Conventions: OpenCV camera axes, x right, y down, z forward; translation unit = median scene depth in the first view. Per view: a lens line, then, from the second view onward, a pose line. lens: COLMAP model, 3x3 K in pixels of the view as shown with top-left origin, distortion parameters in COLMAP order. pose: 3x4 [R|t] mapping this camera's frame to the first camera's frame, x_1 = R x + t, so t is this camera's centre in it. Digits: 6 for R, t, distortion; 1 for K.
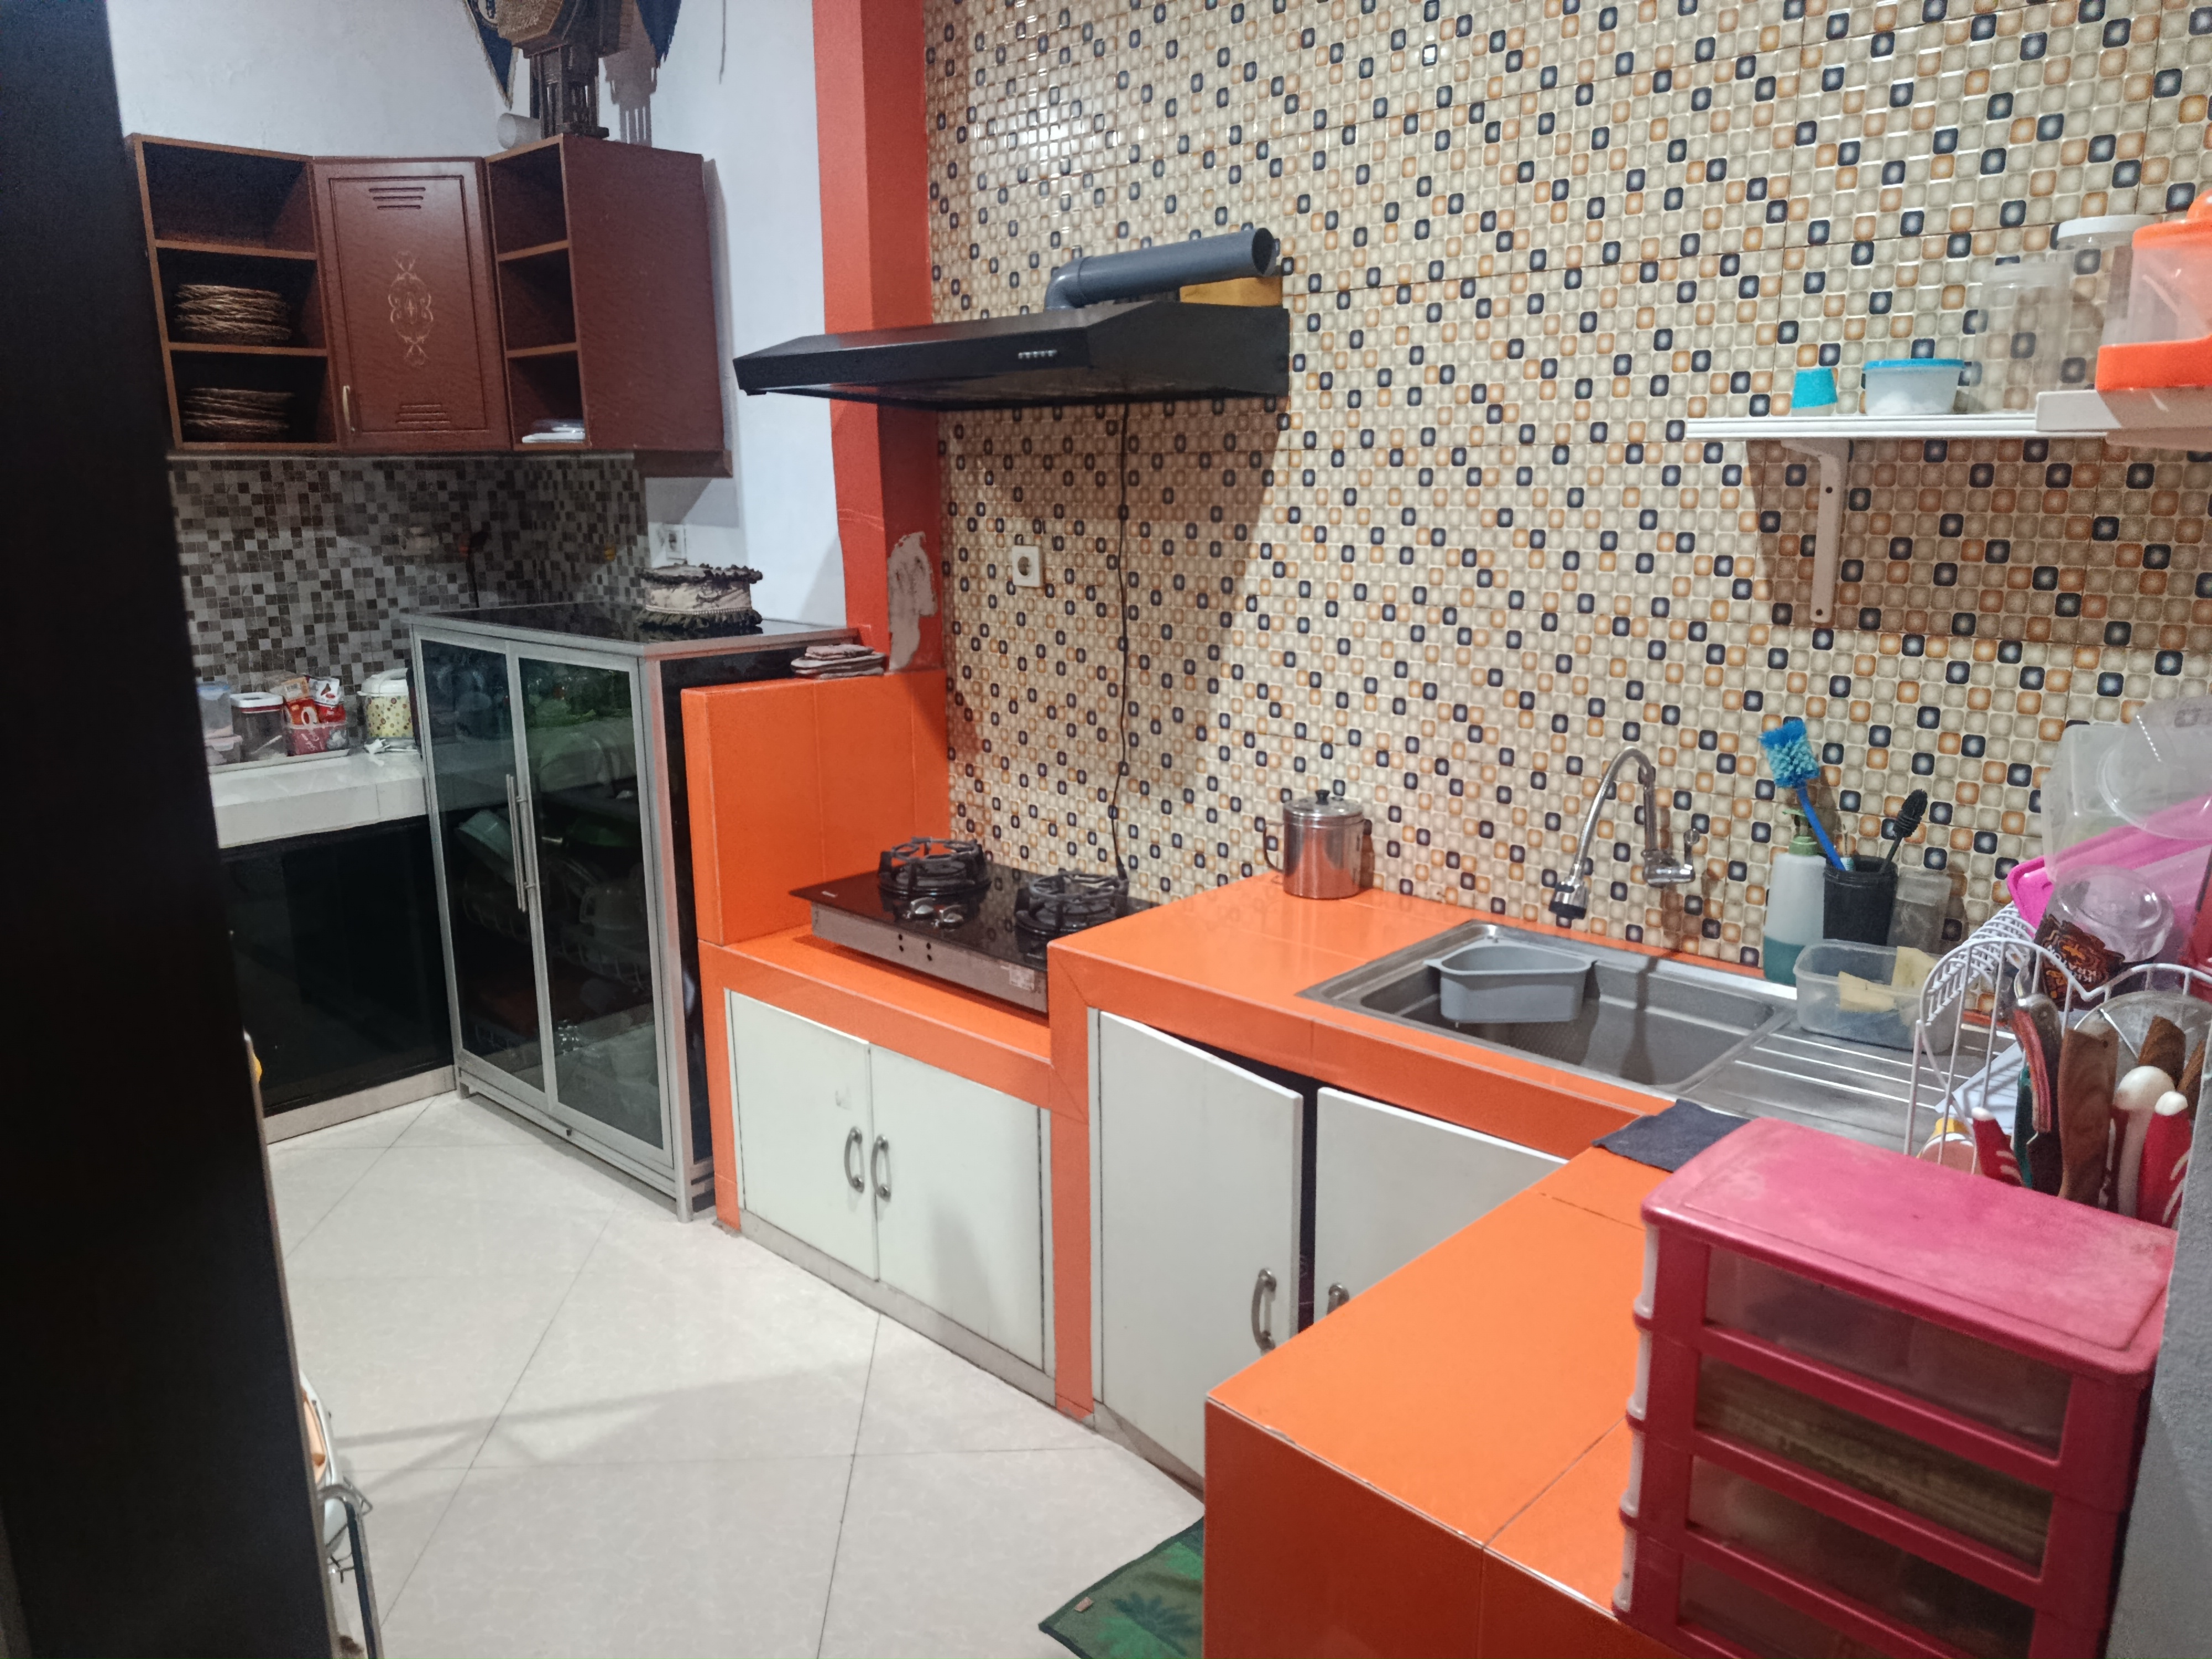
lens RADIAL K [[1548.2, 0, 1109.0], [0, 1548.2, 832.7], [0, 0, 1]] dist [-0.003565, -0.008144]
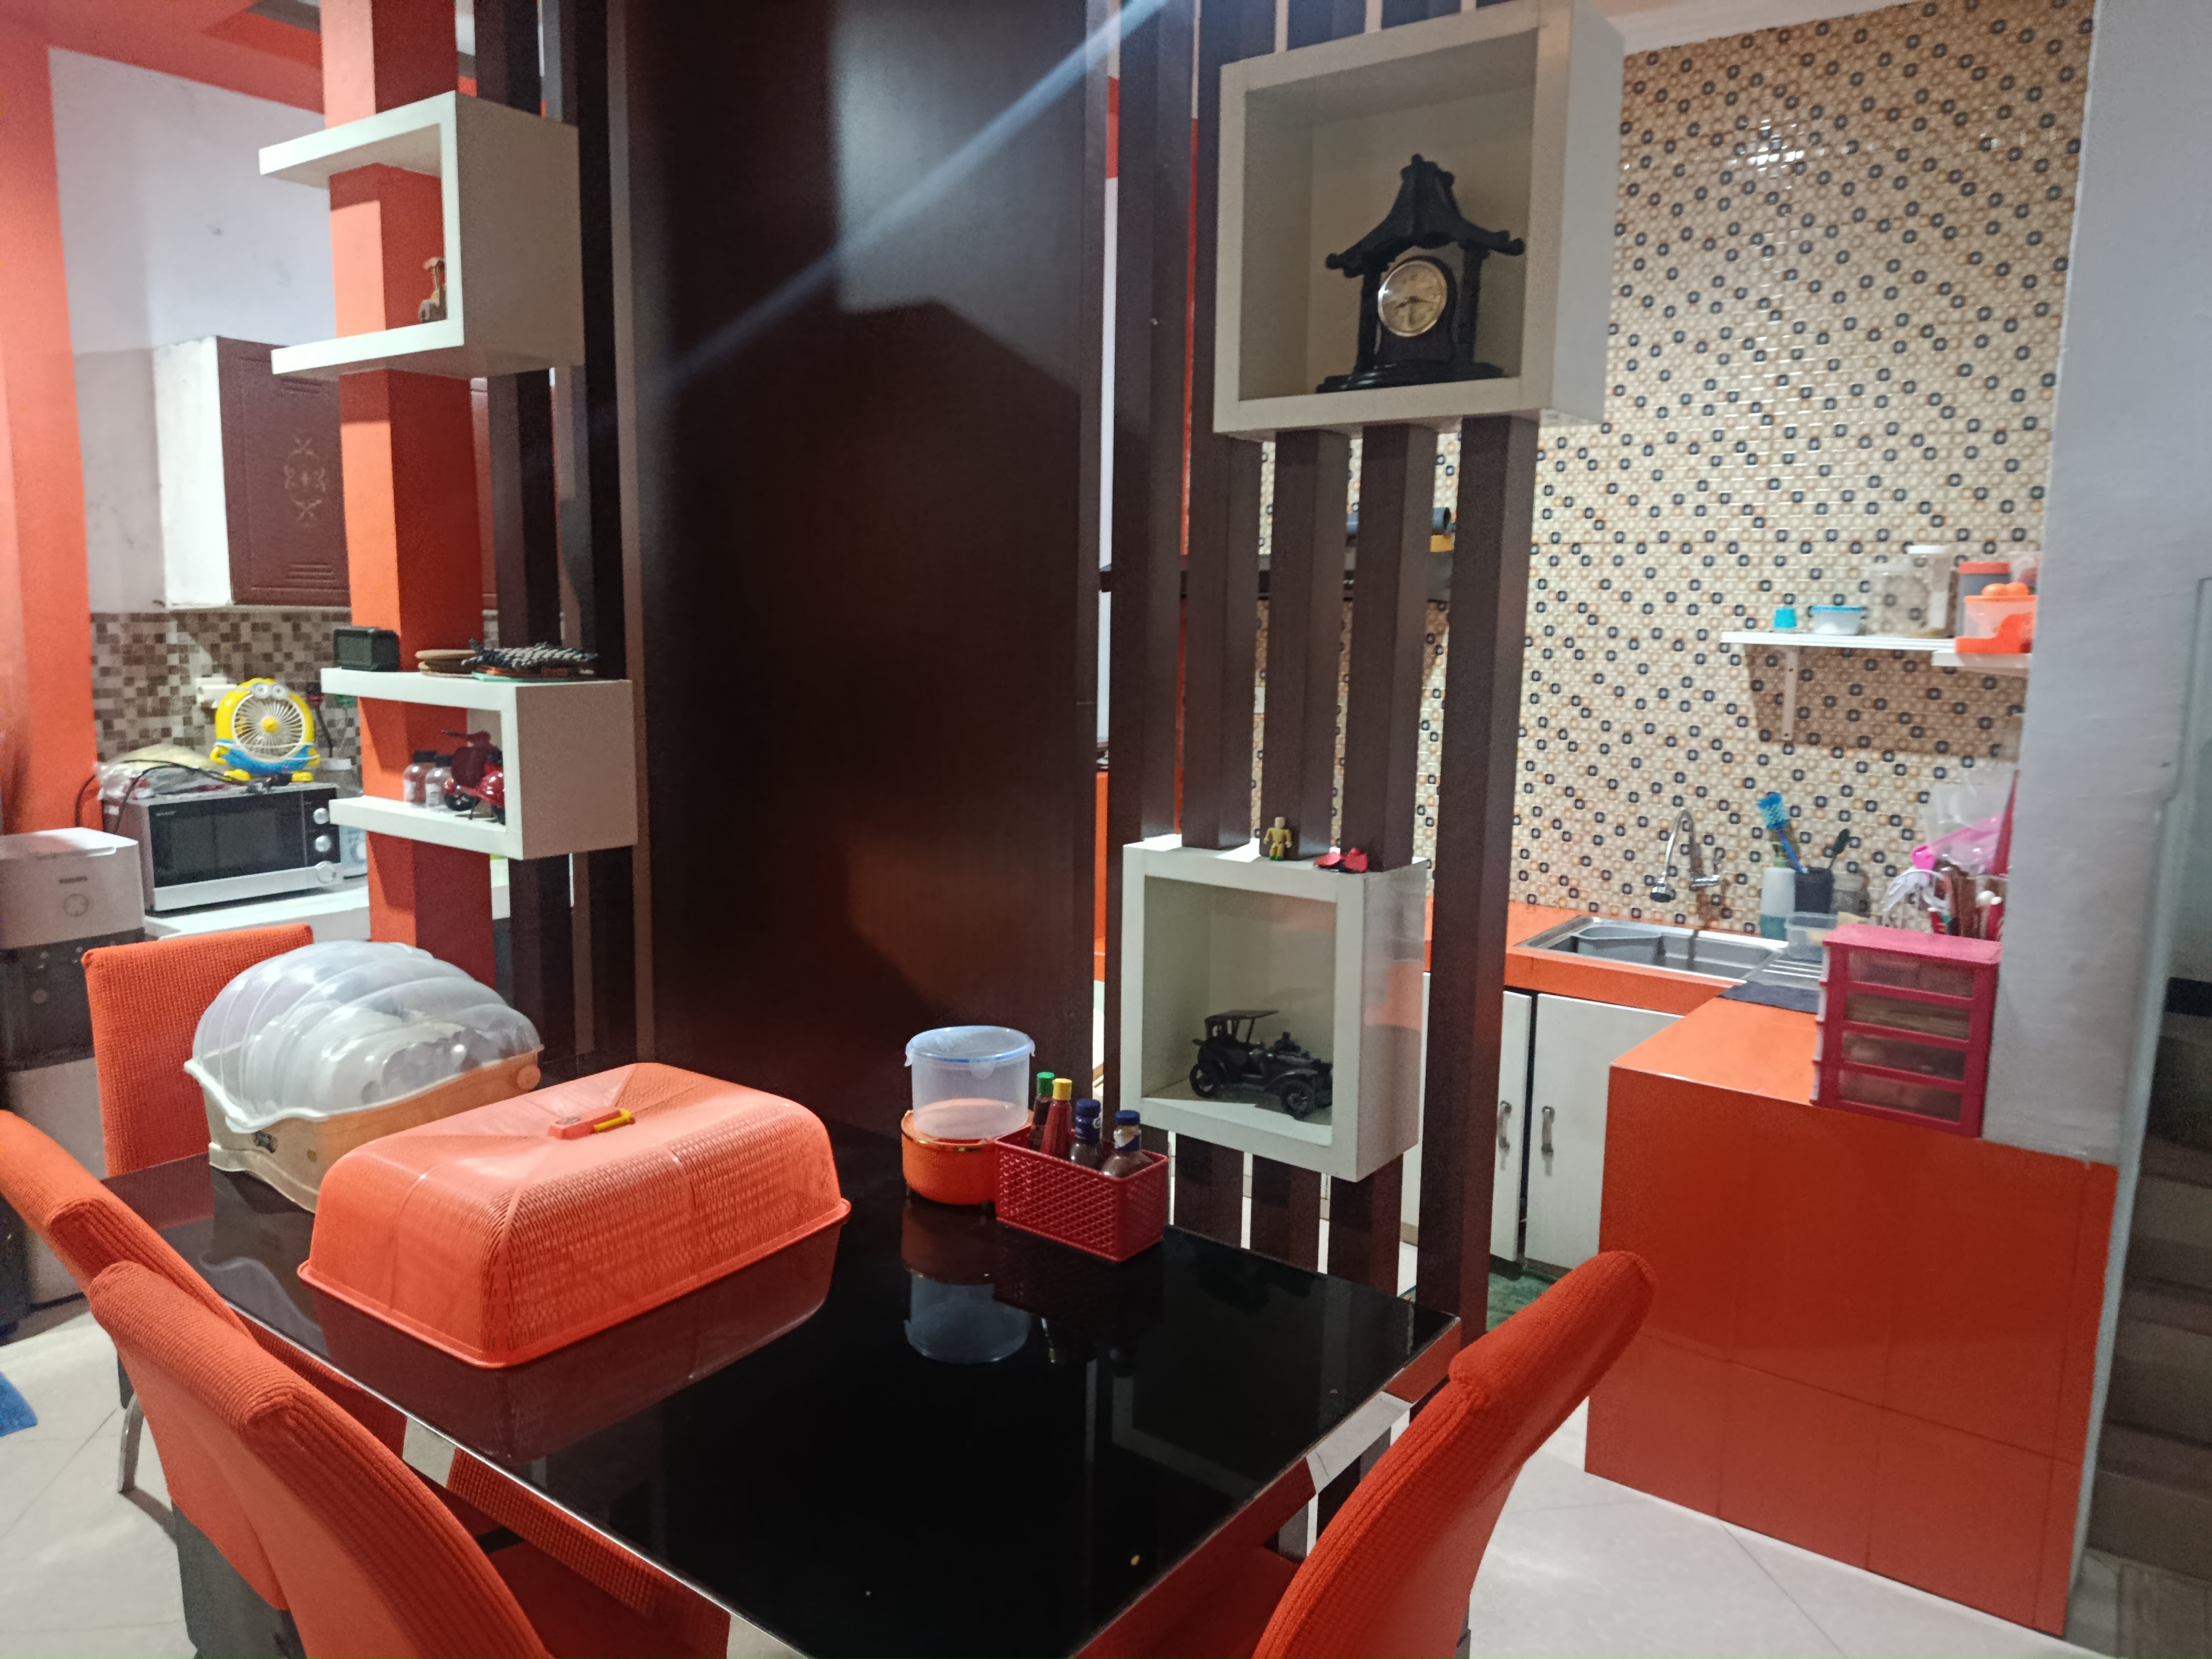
lens RADIAL K [[1548.2, 0, 1103.3], [0, 1548.2, 825.5], [0, 0, 1]] dist [-0.003565, -0.008144]
pose [[0.993474, 0.002817, 0.114024, -0.555427], [0.006172, 0.996902, -0.078408, 0.104100], [-0.113892, 0.078600, 0.990379, -0.720134]]
